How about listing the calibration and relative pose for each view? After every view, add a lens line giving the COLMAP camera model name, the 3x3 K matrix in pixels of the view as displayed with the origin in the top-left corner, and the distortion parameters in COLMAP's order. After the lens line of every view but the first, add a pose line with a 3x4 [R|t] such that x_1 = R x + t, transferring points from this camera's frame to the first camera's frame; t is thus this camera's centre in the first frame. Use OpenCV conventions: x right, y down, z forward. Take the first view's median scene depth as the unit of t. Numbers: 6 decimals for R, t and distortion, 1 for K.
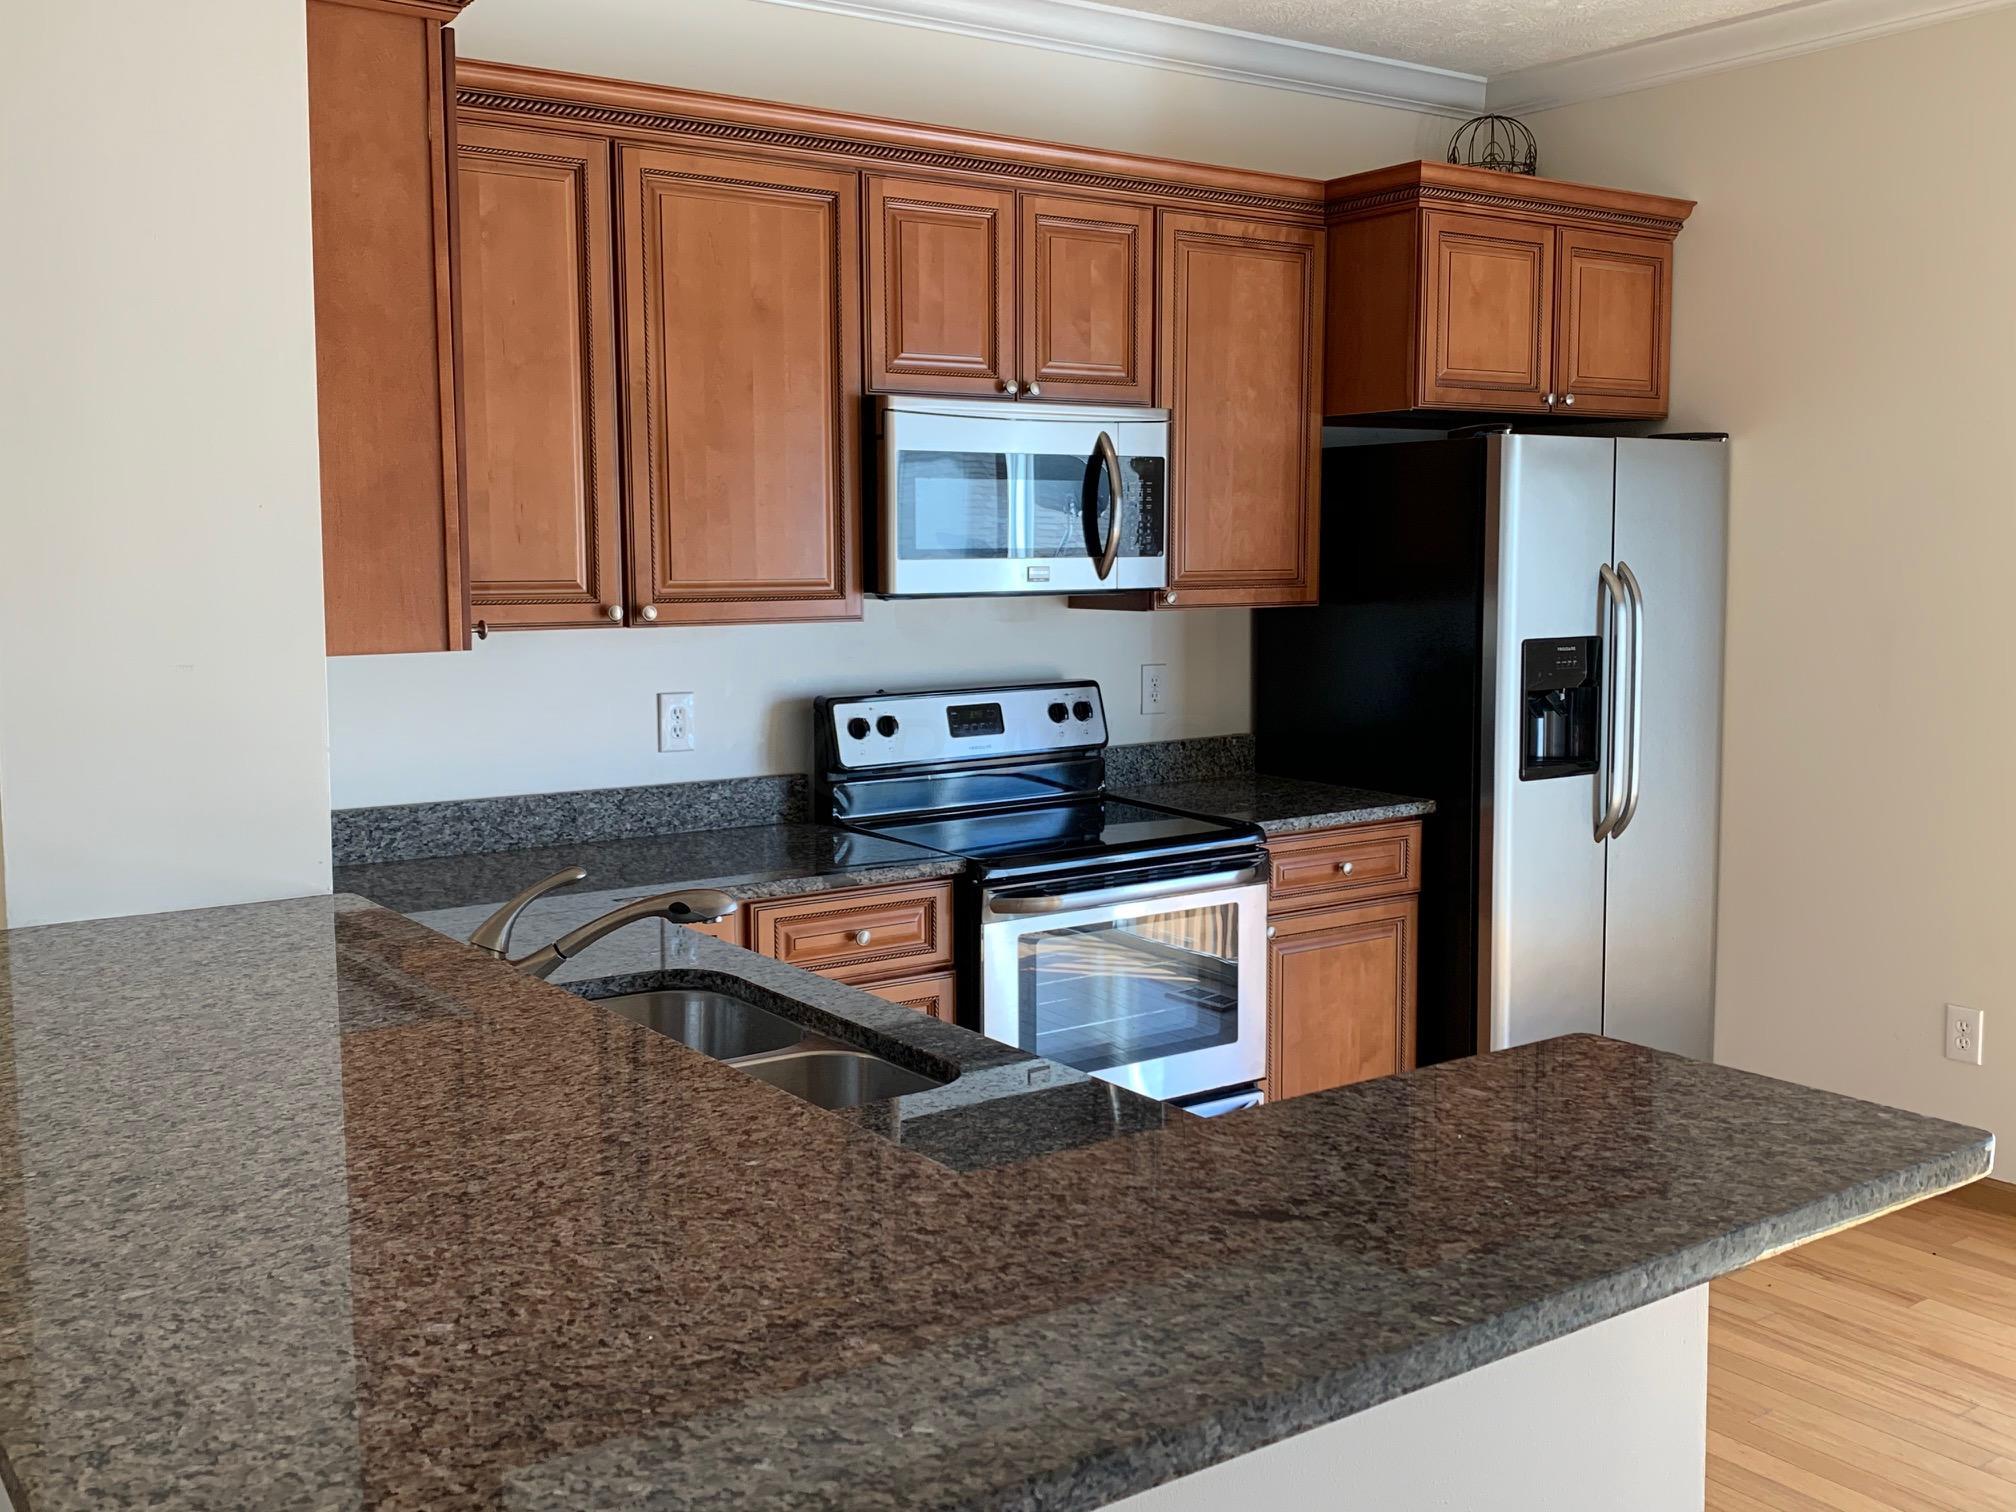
lens RADIAL K [[1926.7, 0, 993.5], [0, 1926.7, 732.2], [0, 0, 1]] dist [0.012263, 0.000000]
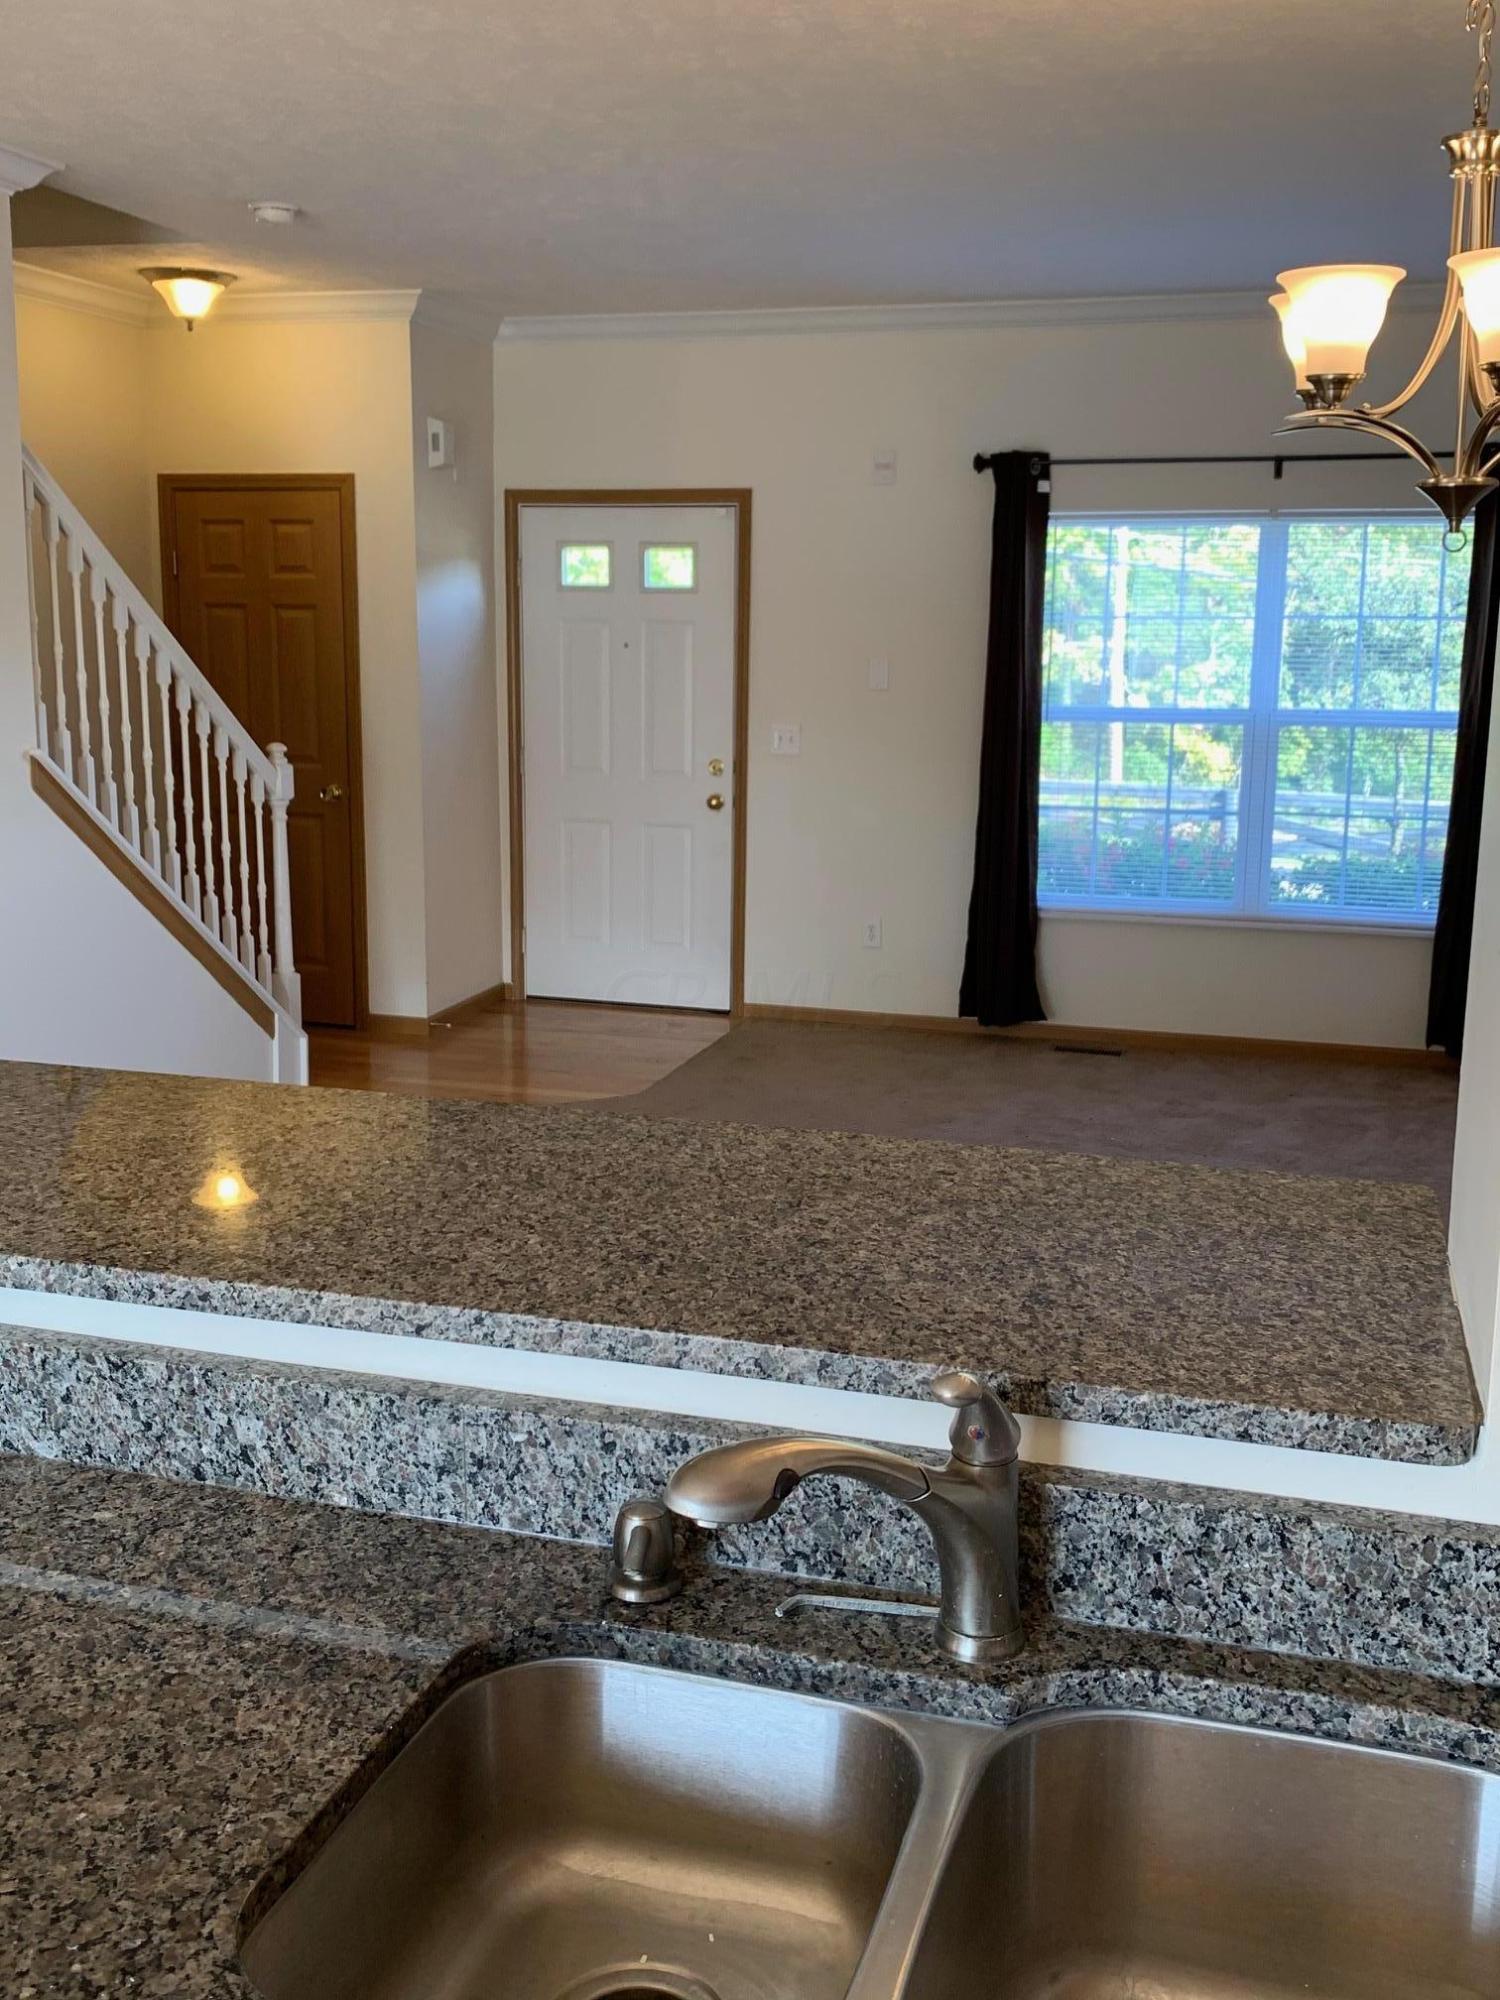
lens RADIAL K [[1911.4, 0, 762.7], [0, 1911.4, 987.4], [0, 0, 1]] dist [0.012263, 0.000000]
pose [[-0.779597, 0.116084, -0.615429, 0.072975], [-0.068027, 0.961162, 0.267471, -0.091121], [0.622576, 0.250386, -0.741422, 0.710545]]
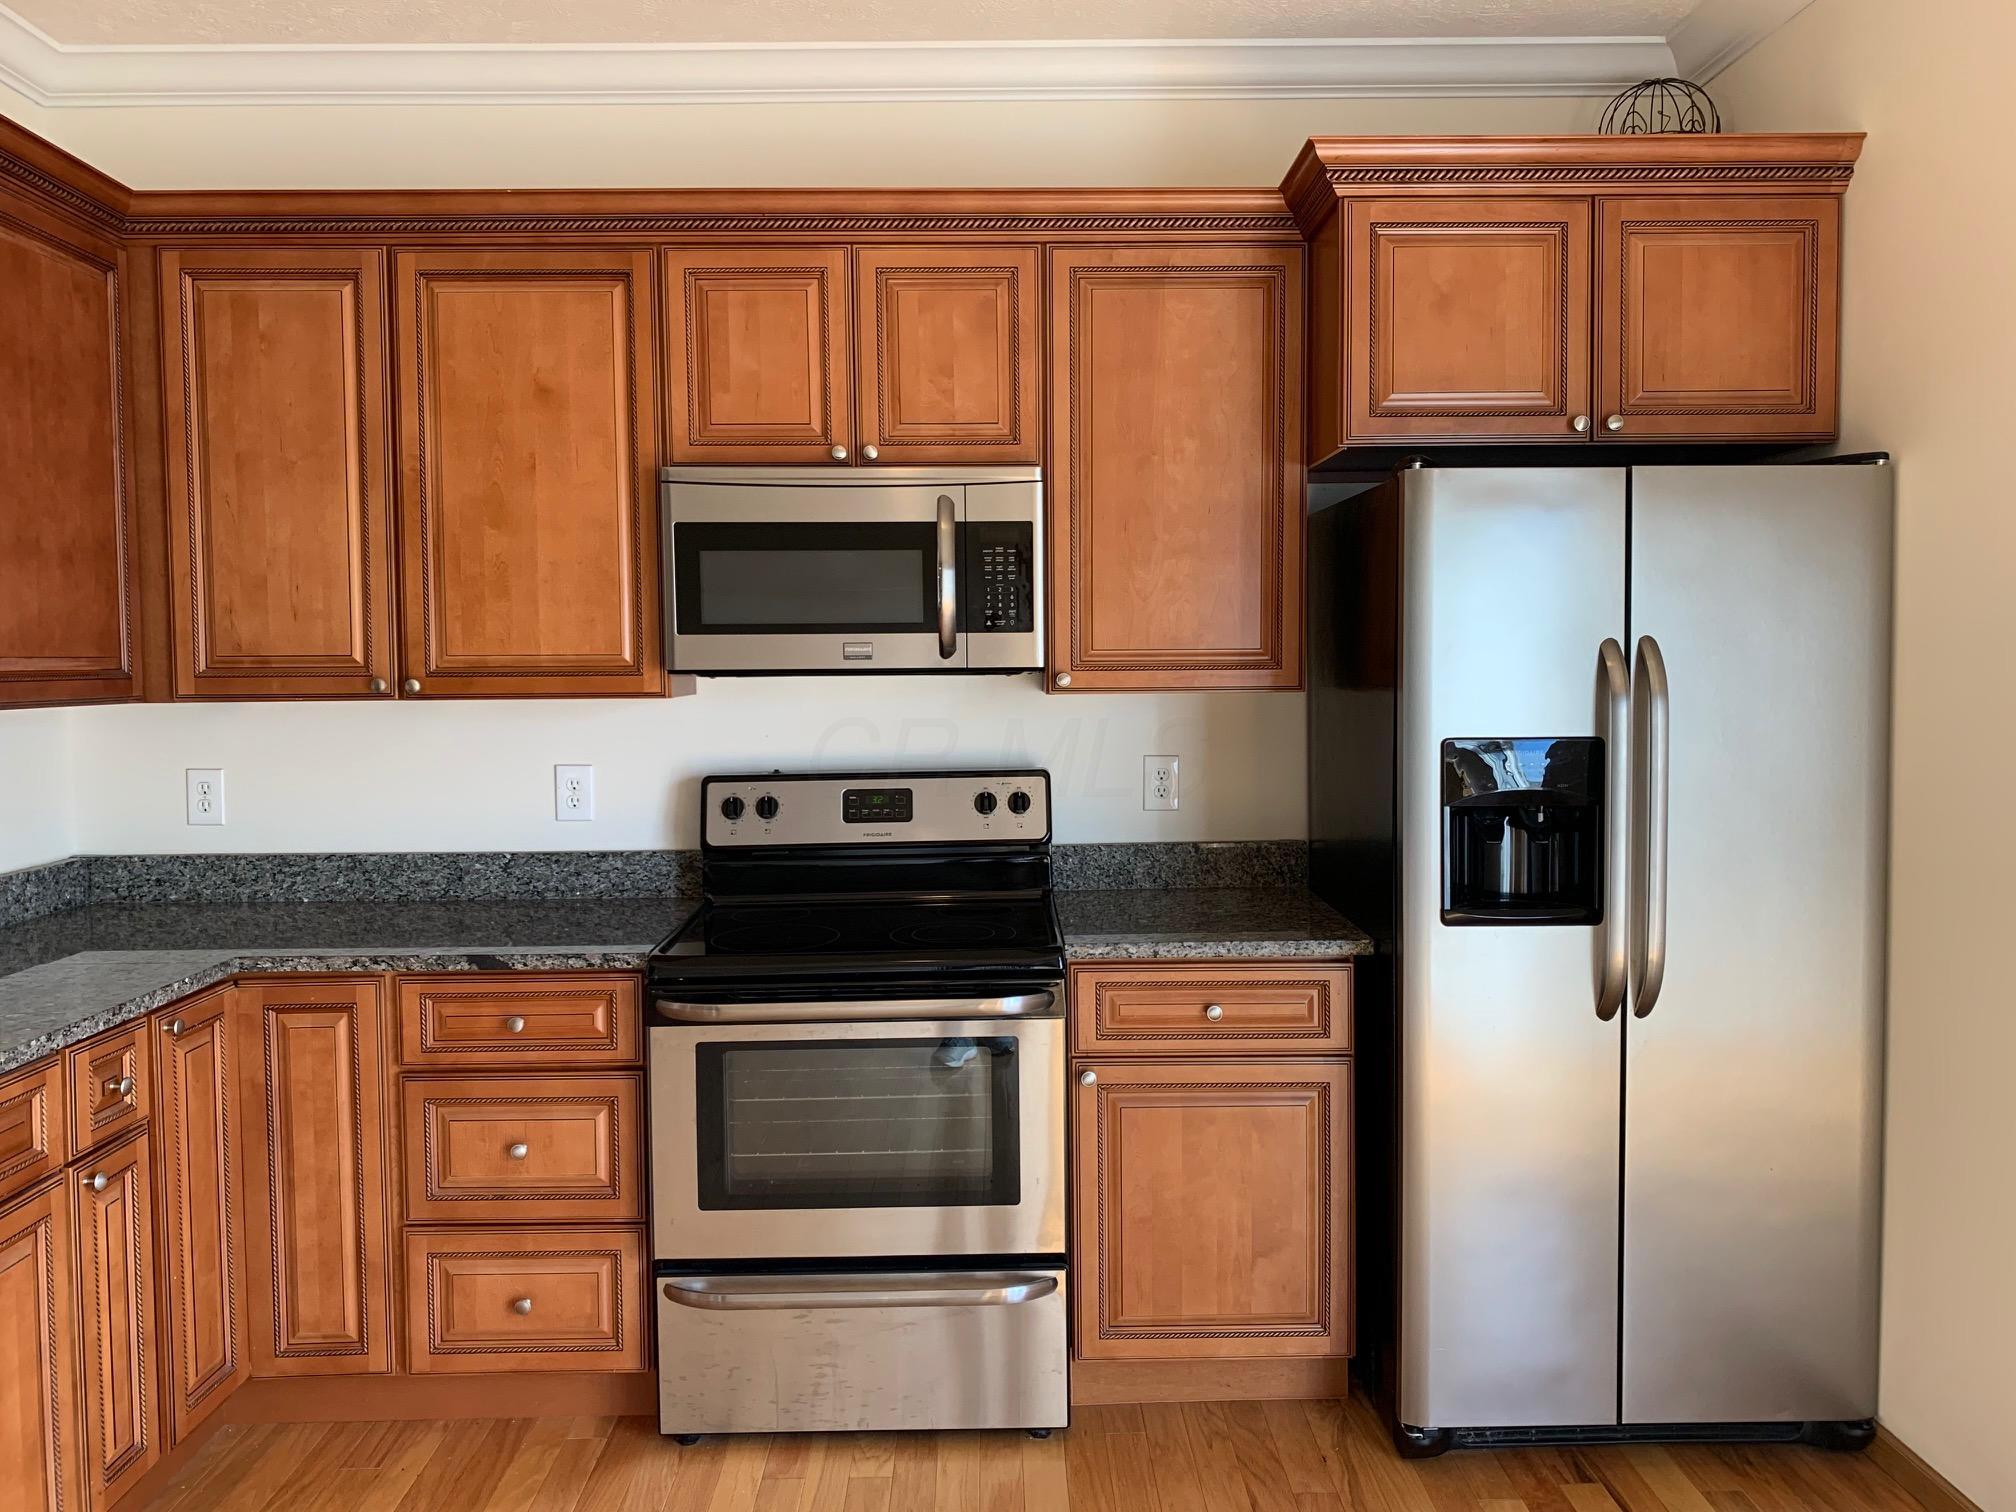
lens RADIAL K [[1538.1, 0, 1014.4], [0, 1538.1, 721.6], [0, 0, 1]] dist [0.028359, -0.050429]
pose [[0.831716, 0.021747, -0.554775, 0.483257], [-0.050354, 0.998069, -0.036366, -0.024657], [0.552913, 0.058182, 0.831205, 0.416328]]
